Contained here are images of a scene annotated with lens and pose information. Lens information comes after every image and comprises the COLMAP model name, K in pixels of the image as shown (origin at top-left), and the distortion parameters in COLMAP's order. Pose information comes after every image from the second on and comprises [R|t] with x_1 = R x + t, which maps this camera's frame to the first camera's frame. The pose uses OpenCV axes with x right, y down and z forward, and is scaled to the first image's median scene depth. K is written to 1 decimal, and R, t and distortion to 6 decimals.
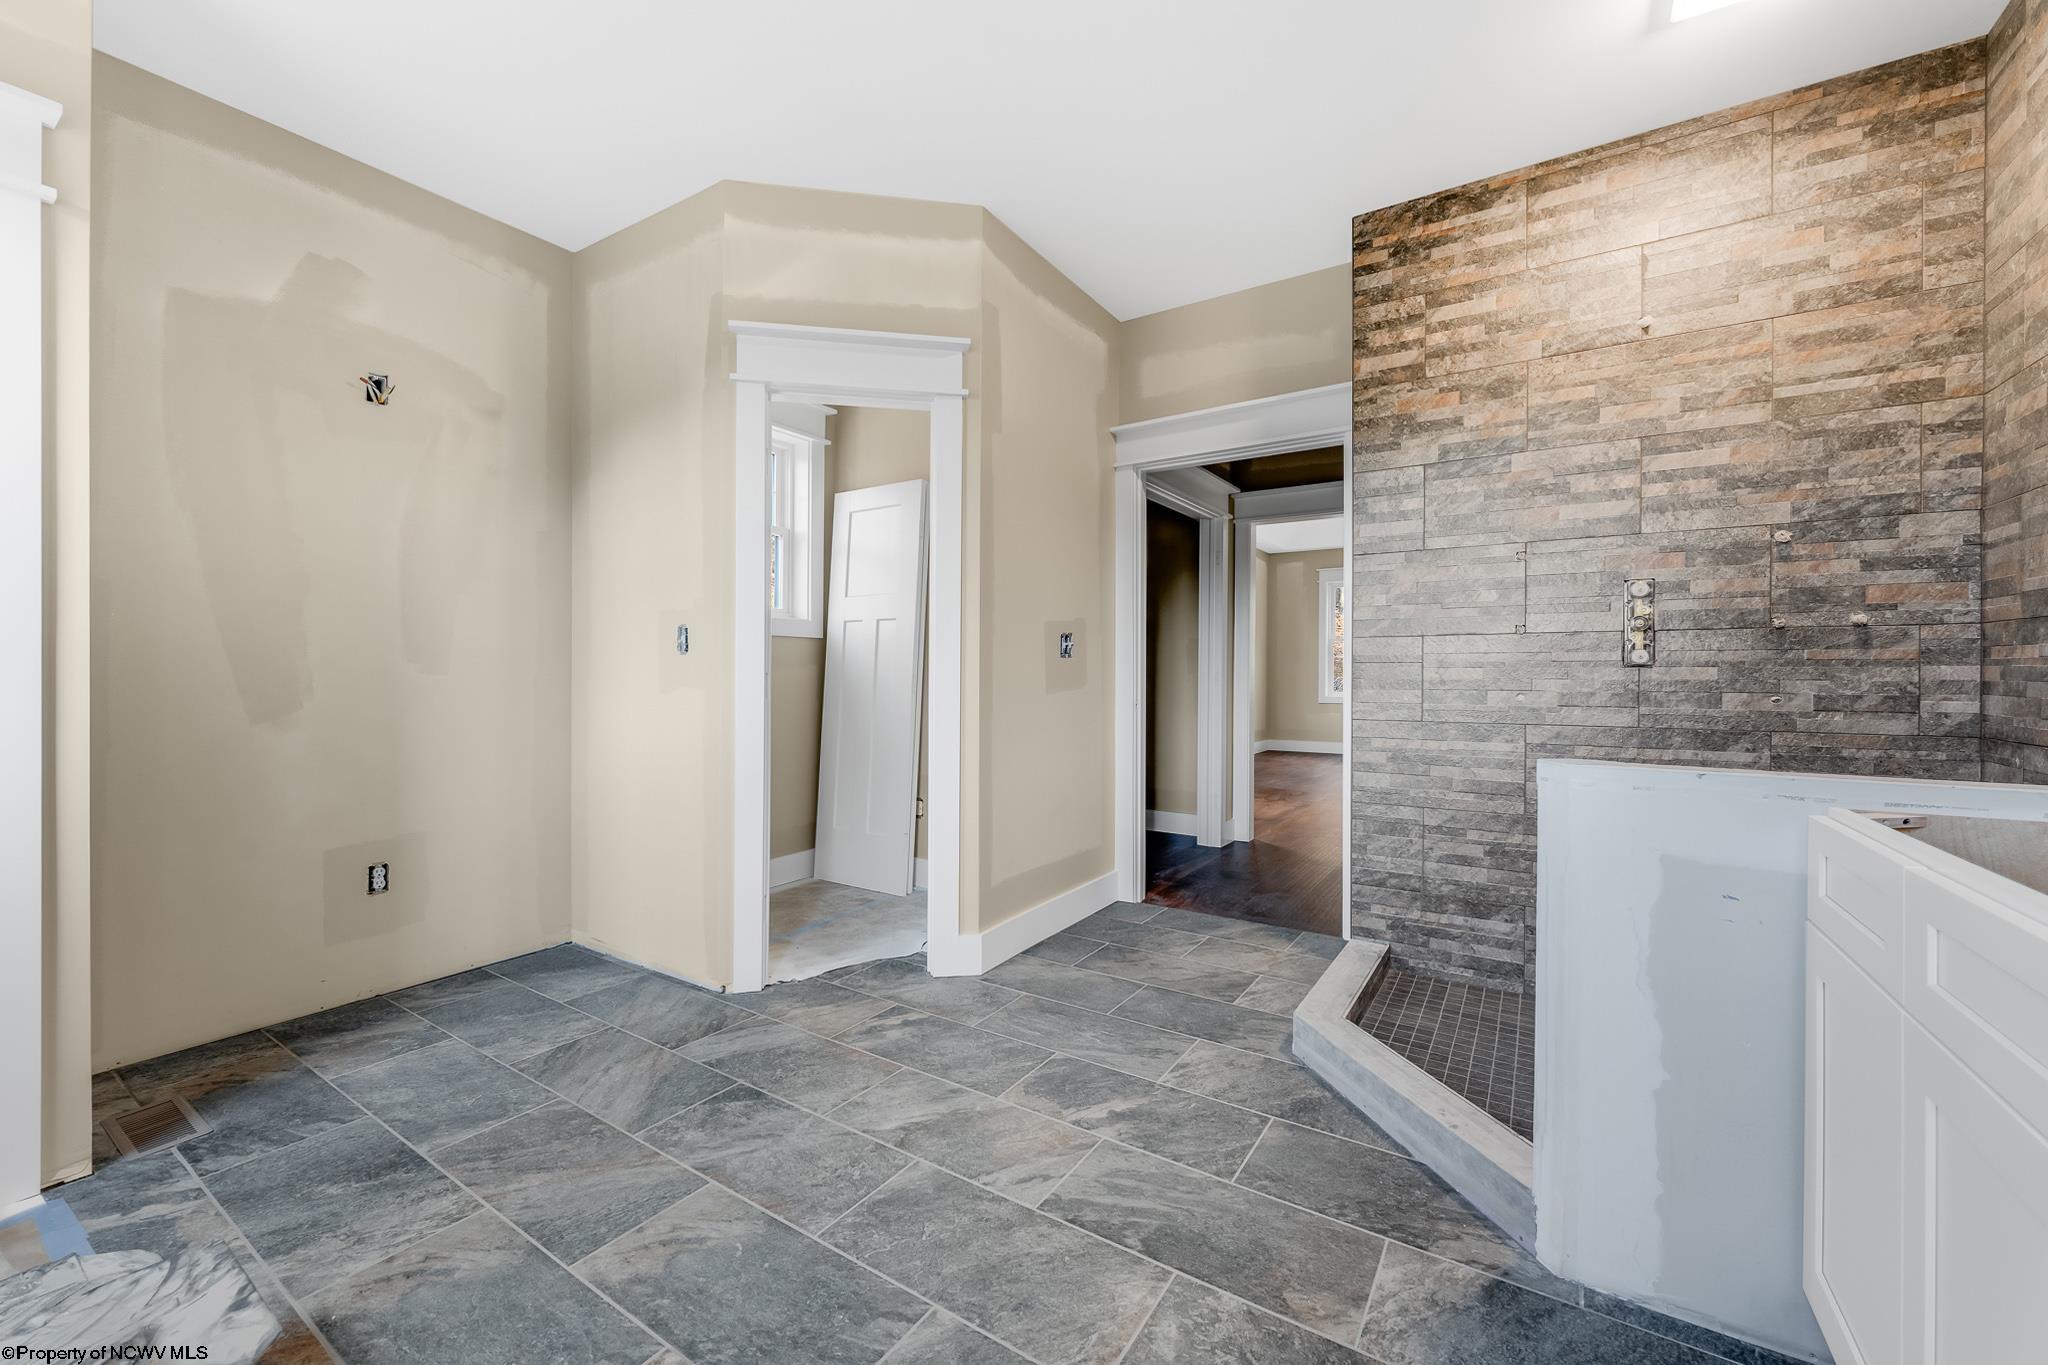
lens RADIAL K [[814.5, 0, 1018.9], [0, 814.5, 677.7], [0, 0, 1]] dist [-0.000434, -0.000065]
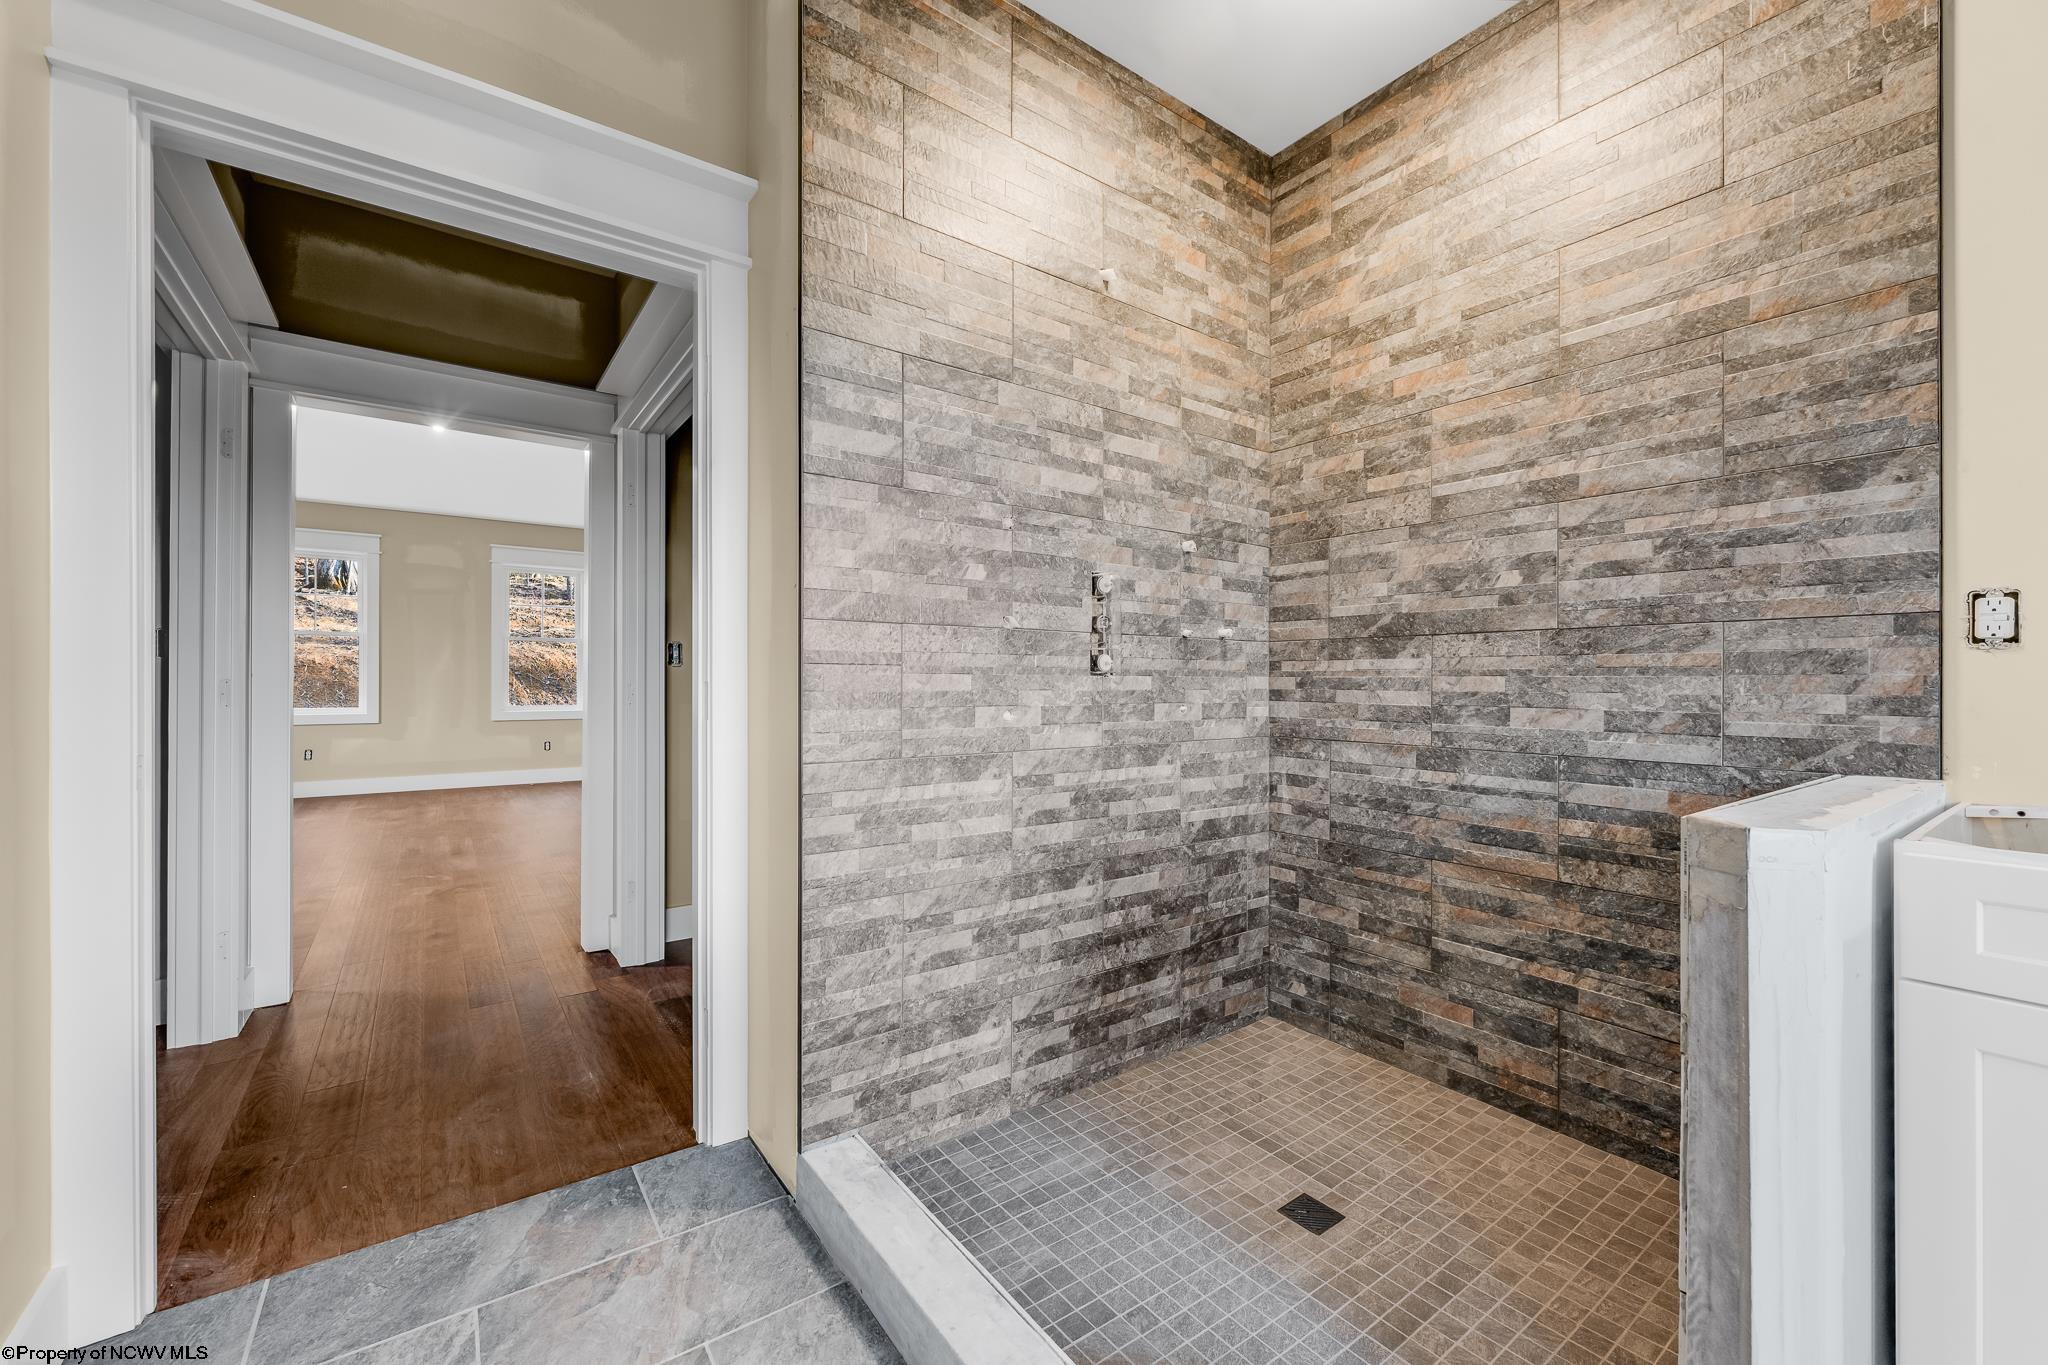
lens RADIAL K [[814.5, 0, 1013.9], [0, 814.5, 686.4], [0, 0, 1]] dist [-0.000434, -0.000065]
pose [[0.366022, -0.004558, 0.930595, -0.074813], [0.001670, 0.999990, 0.004242, -0.005571], [-0.930605, 0.000002, 0.366026, 0.819238]]
